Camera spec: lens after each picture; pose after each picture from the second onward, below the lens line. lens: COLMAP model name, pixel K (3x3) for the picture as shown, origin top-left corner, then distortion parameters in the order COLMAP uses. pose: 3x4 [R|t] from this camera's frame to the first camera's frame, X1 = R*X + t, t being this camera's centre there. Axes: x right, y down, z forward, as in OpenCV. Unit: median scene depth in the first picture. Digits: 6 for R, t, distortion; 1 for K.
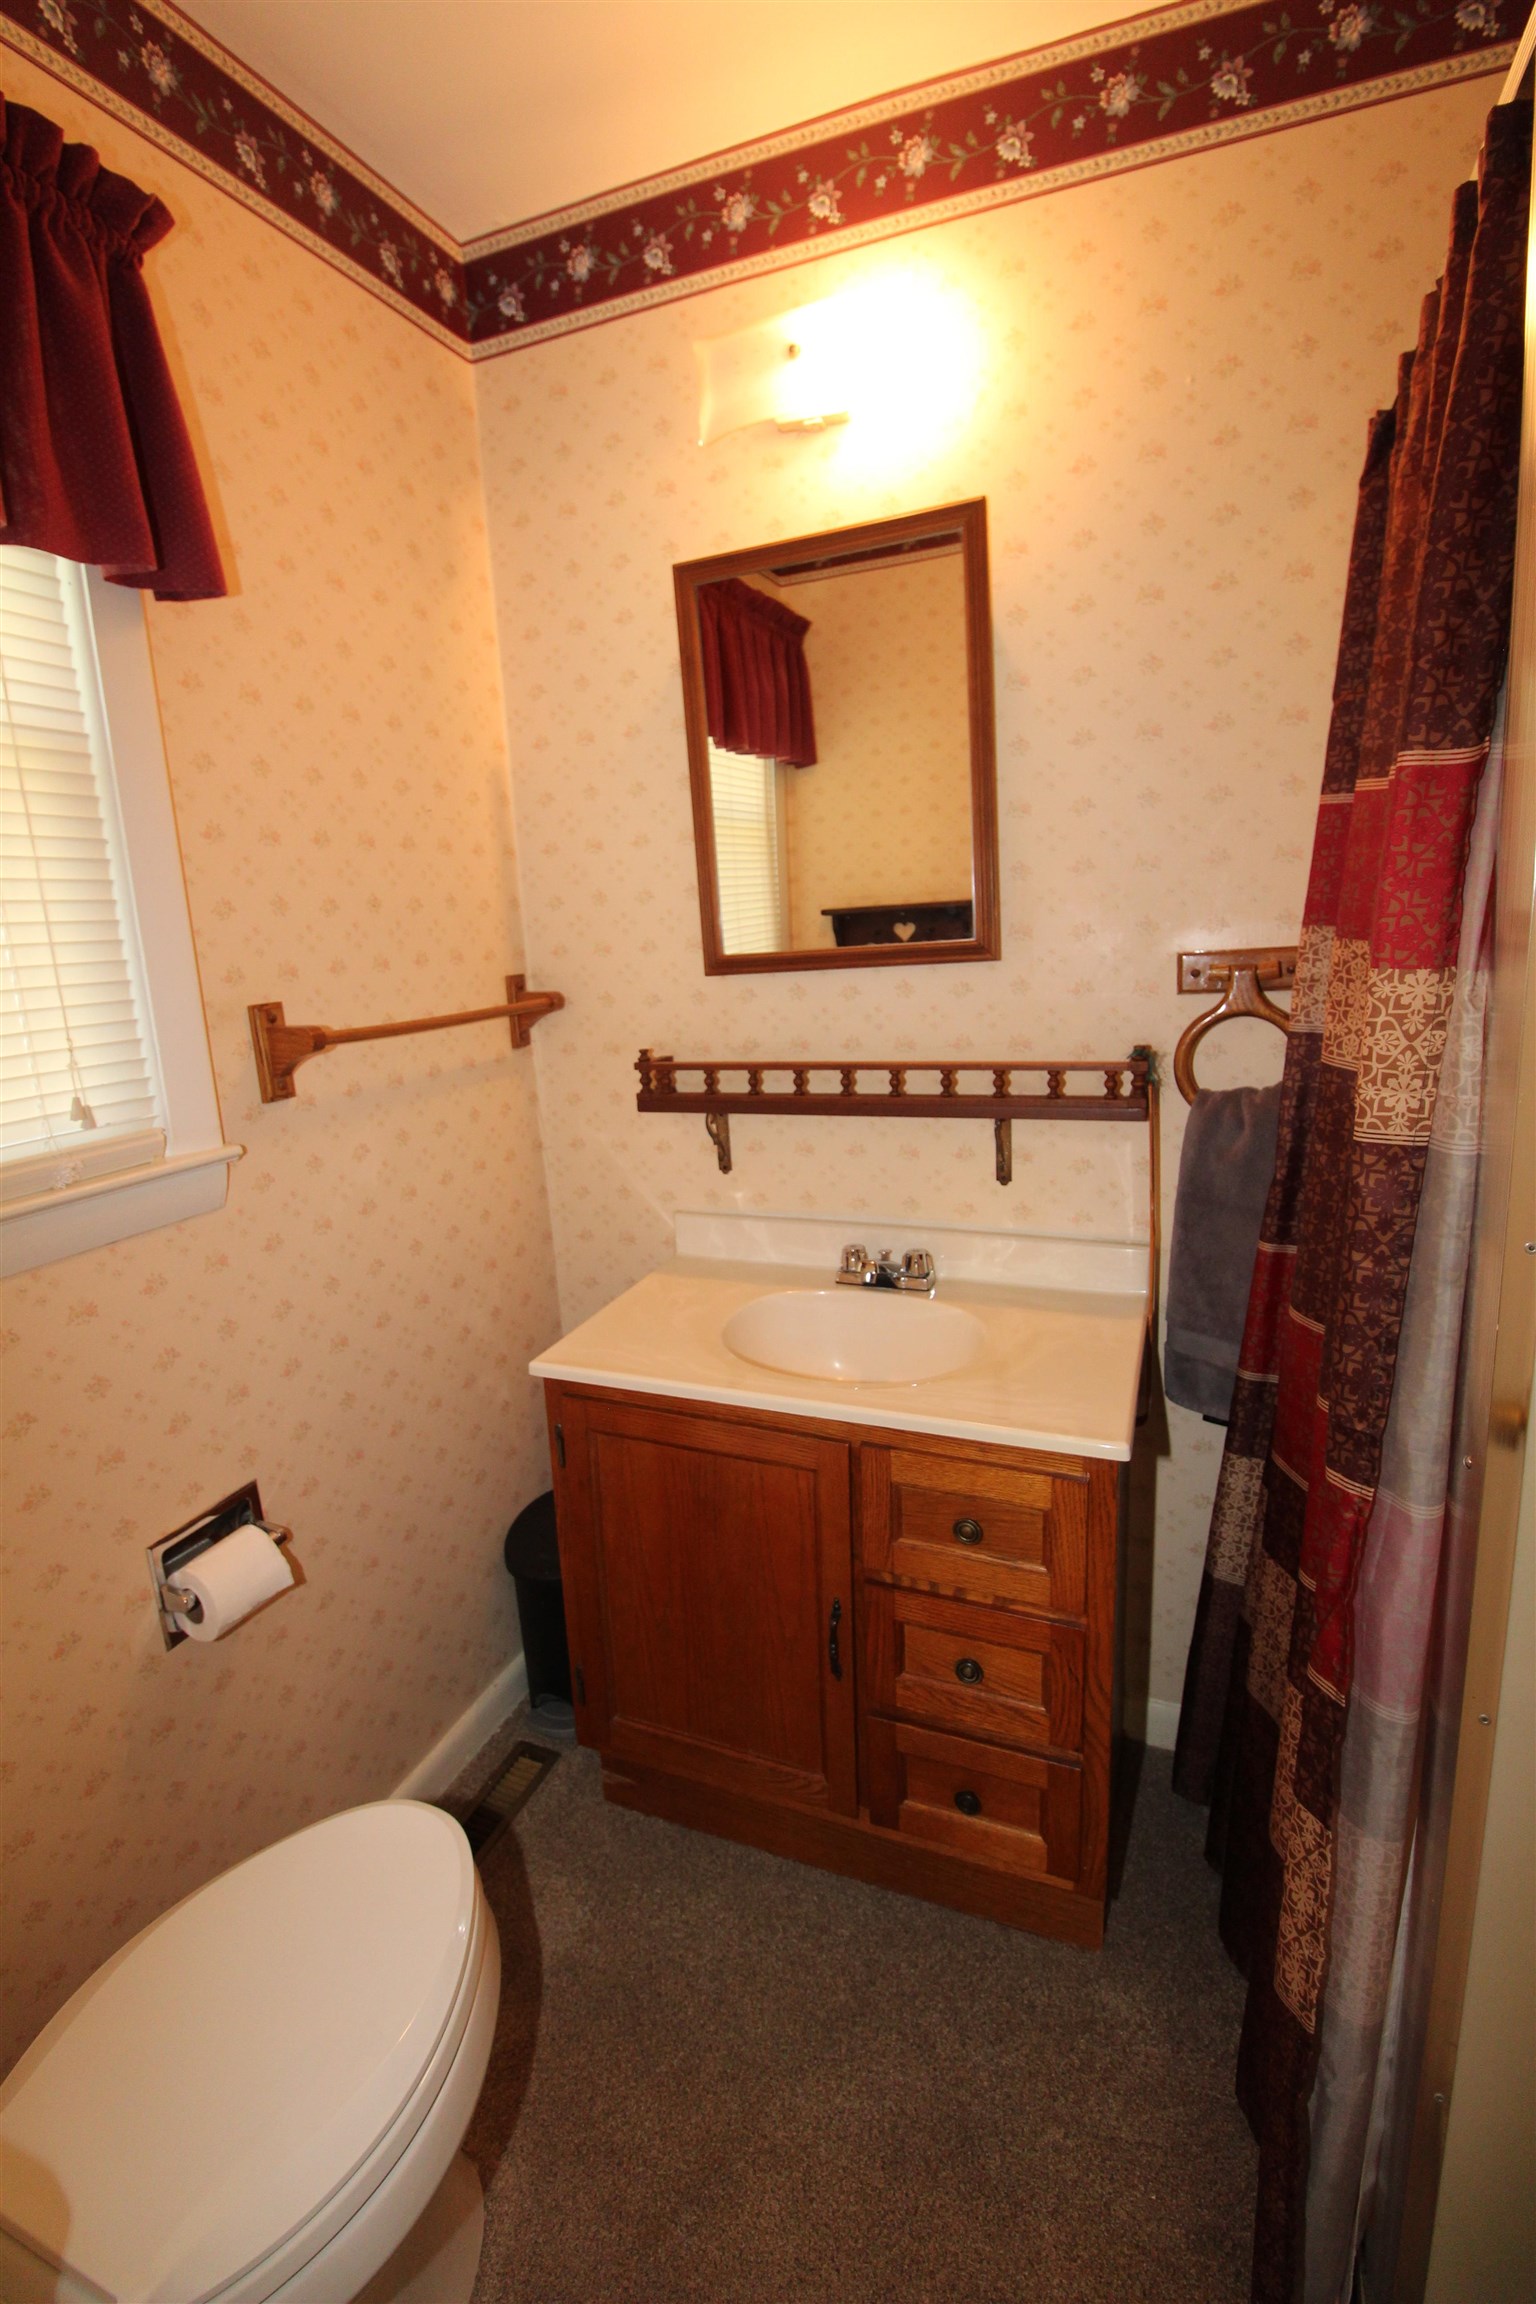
lens RADIAL K [[1072.3, 0, 743.6], [0, 1072.3, 1127.8], [0, 0, 1]] dist [0.004925, -0.016308]
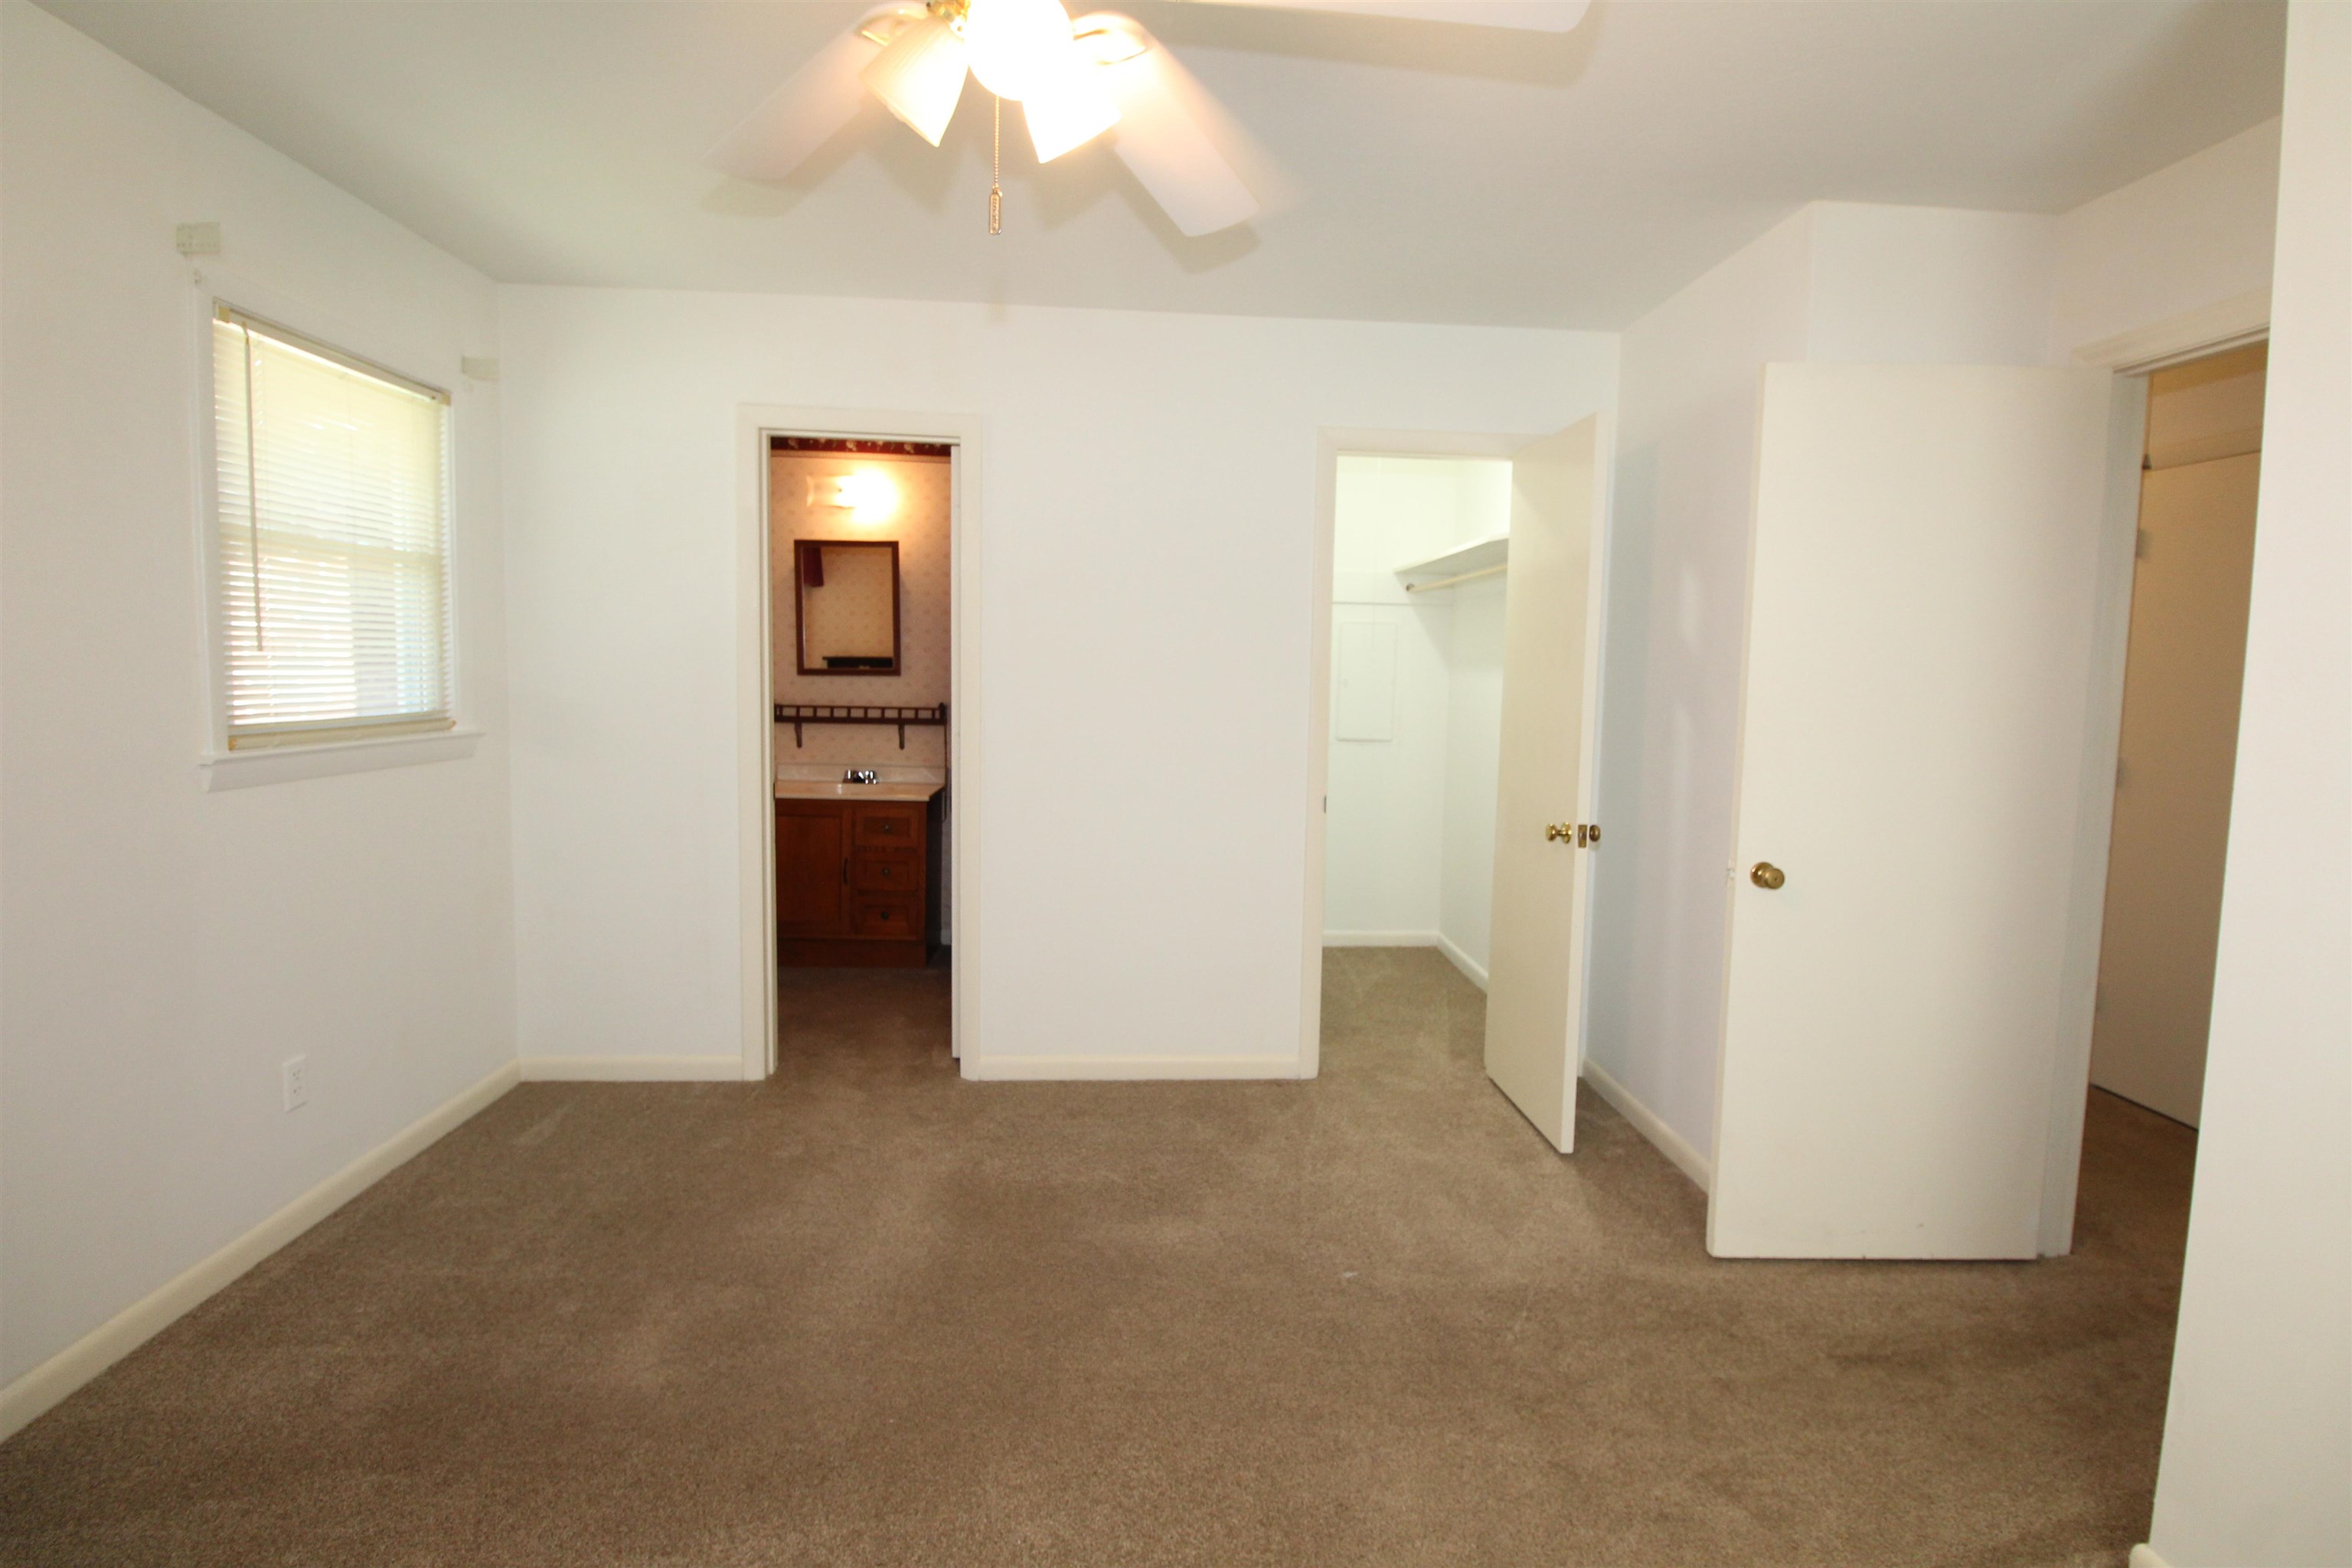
lens RADIAL K [[1094.6, 0, 1200.3], [0, 1094.6, 750.3], [0, 0, 1]] dist [0.004925, -0.016308]
pose [[0.884770, 0.044126, 0.463934, -0.468511], [0.011535, 0.993129, -0.116457, 0.449071], [-0.465885, 0.108389, 0.878182, -2.232021]]
